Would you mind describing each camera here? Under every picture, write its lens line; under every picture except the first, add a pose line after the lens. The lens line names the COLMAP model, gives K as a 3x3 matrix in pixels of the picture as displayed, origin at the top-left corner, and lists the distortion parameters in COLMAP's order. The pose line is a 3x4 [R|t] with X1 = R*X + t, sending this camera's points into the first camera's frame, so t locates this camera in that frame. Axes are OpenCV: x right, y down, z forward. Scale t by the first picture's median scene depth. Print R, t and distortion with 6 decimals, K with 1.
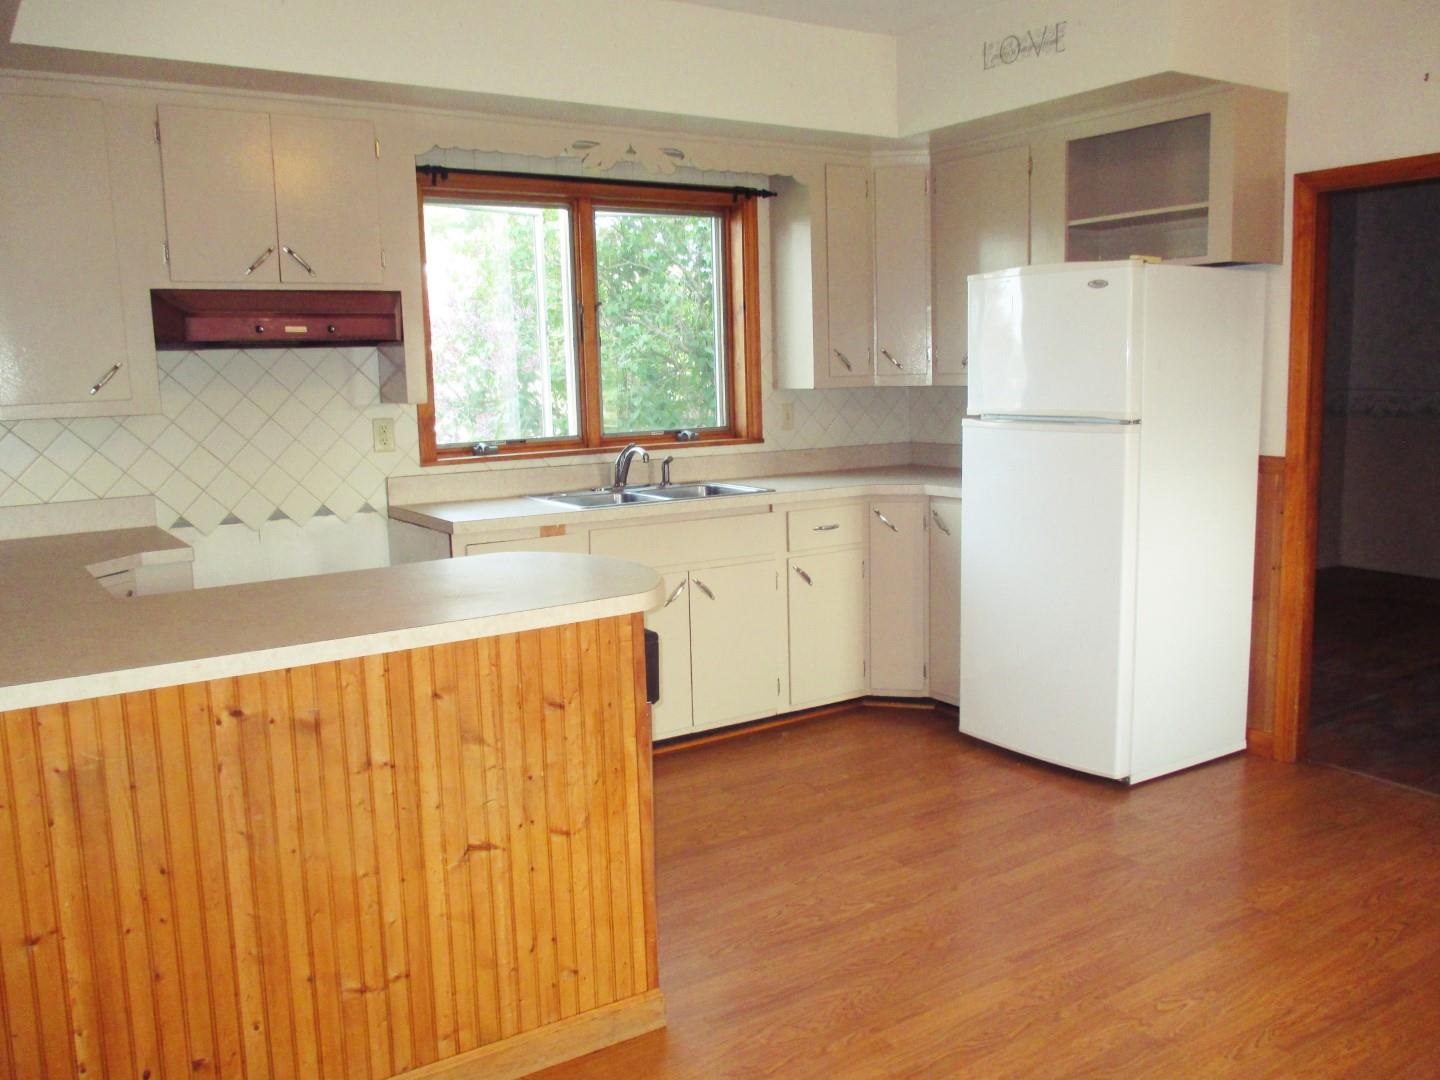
lens RADIAL K [[1214.3, 0, 736.3], [0, 1214.3, 540.4], [0, 0, 1]] dist [-0.033500, 0.030280]
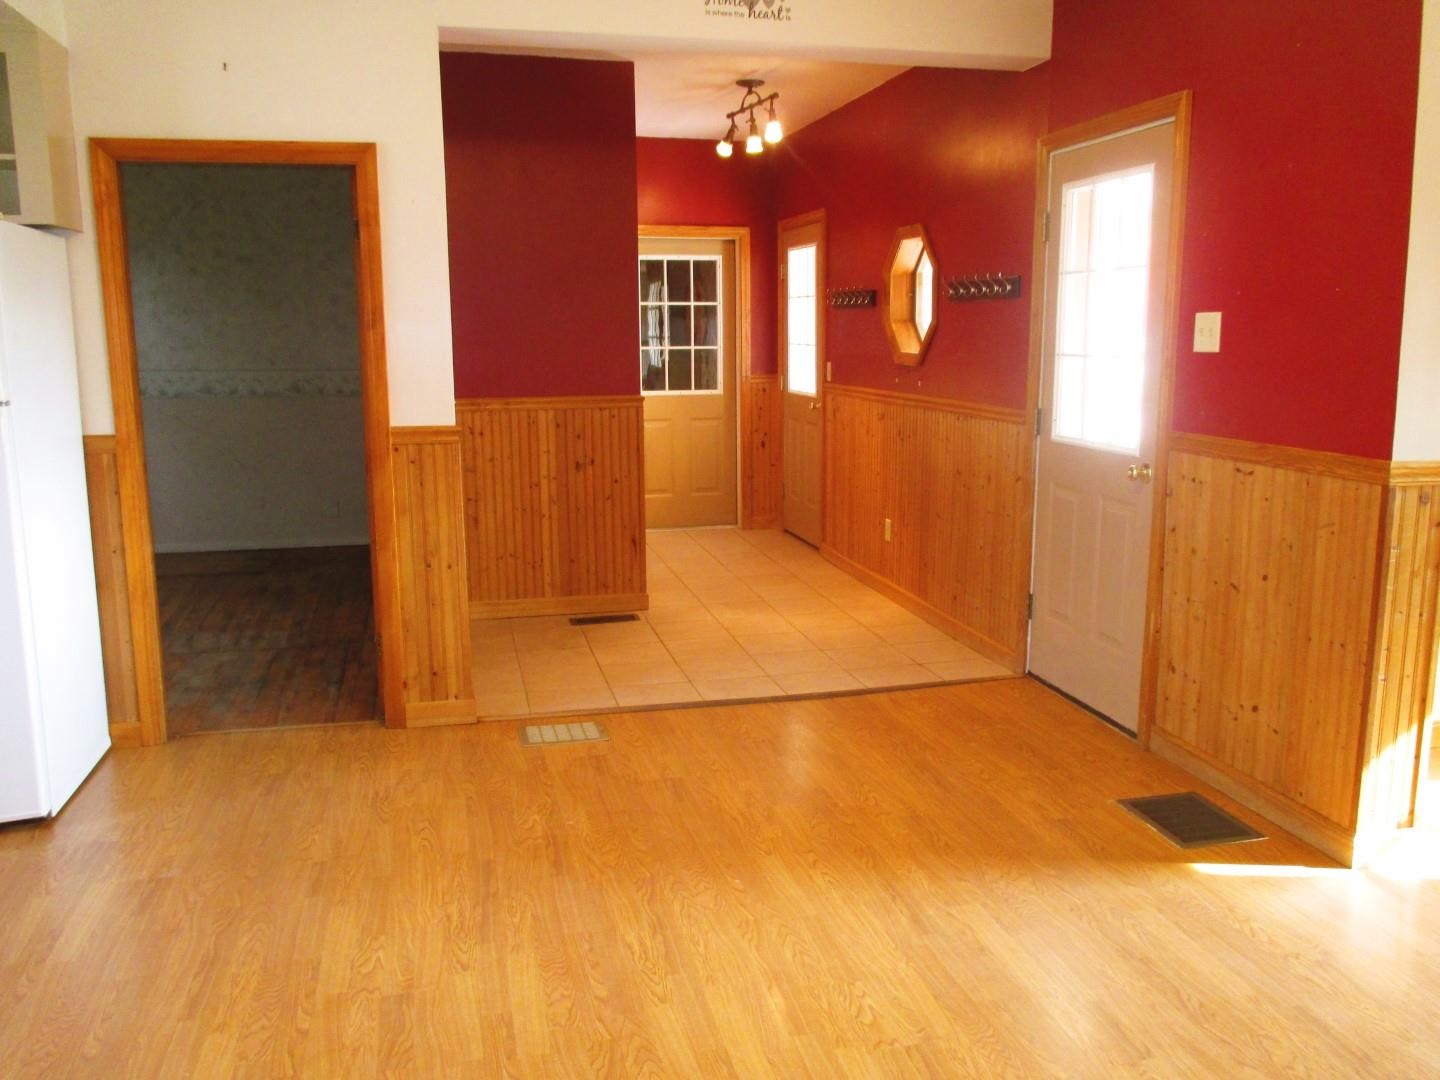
lens RADIAL K [[1214.3, 0, 736.3], [0, 1214.3, 540.4], [0, 0, 1]] dist [-0.033500, 0.030280]
pose [[0.349463, -0.150723, 0.924748, -0.282933], [0.132177, 0.985037, 0.110600, -0.028028], [-0.927580, 0.083580, 0.364156, 0.205727]]
